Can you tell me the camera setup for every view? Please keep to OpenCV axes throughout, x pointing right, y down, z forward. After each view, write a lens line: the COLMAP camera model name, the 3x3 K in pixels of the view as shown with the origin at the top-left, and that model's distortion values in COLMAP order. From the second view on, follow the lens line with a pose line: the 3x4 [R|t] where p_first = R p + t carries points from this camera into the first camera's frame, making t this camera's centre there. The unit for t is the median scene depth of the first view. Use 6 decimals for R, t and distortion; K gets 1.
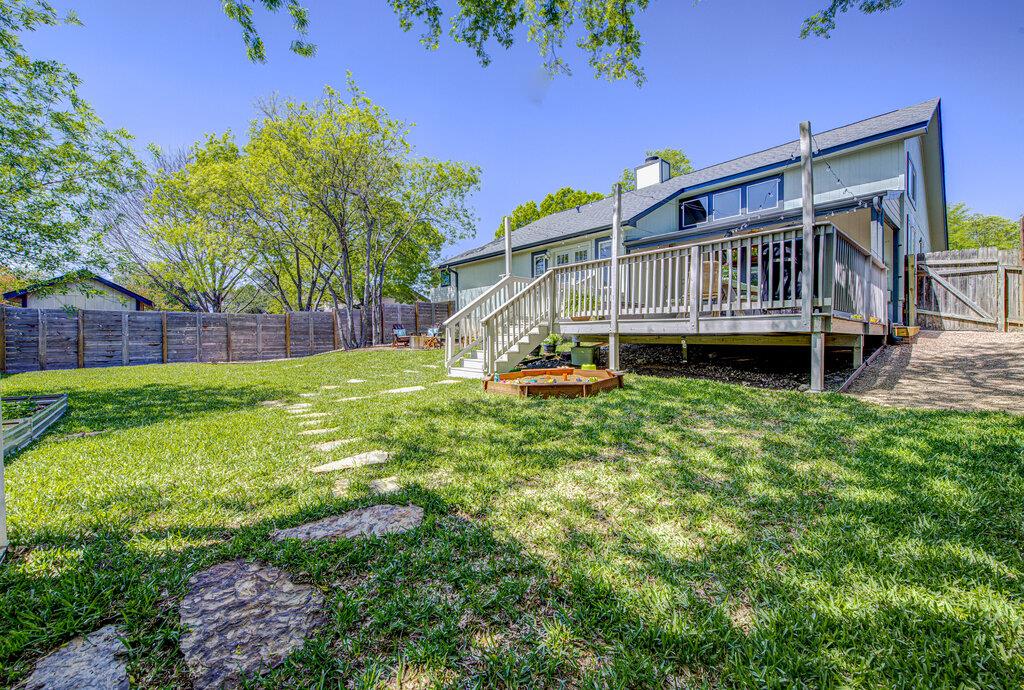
lens RADIAL K [[396.5, 0, 512.0], [0, 396.5, 345.0], [0, 0, 1]] dist [0.000827, 0.000084]
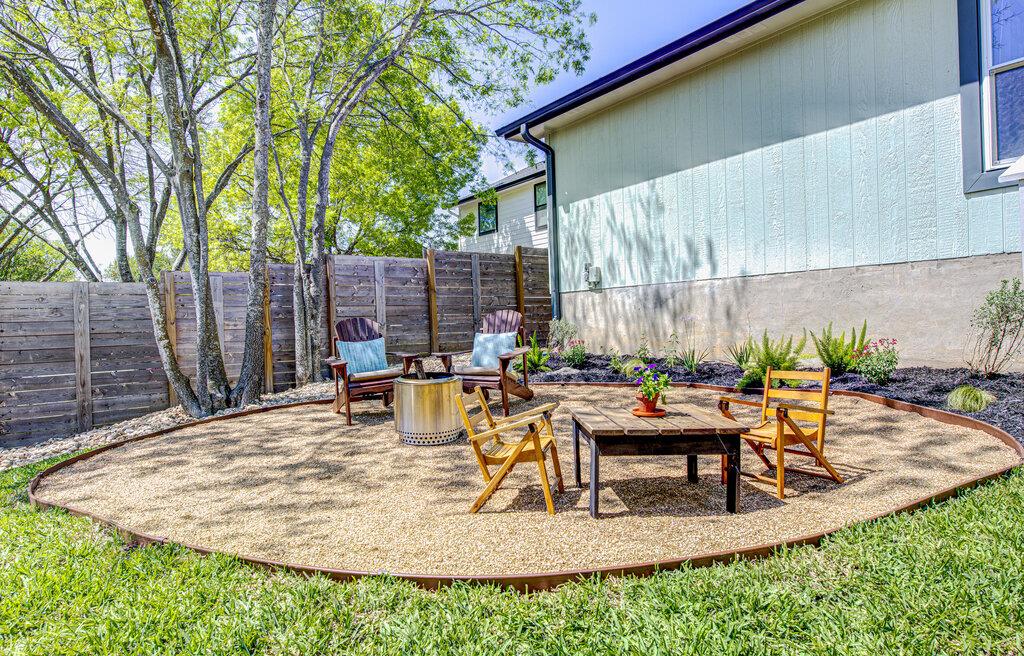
lens RADIAL K [[593.3, 0, 512.0], [0, 593.3, 328.0], [0, 0, 1]] dist [0.001255, 0.000135]
pose [[0.993917, -0.027344, -0.106679, -0.157450], [0.025658, 0.999524, -0.017142, -0.039648], [0.107097, 0.014300, 0.994146, 0.672295]]
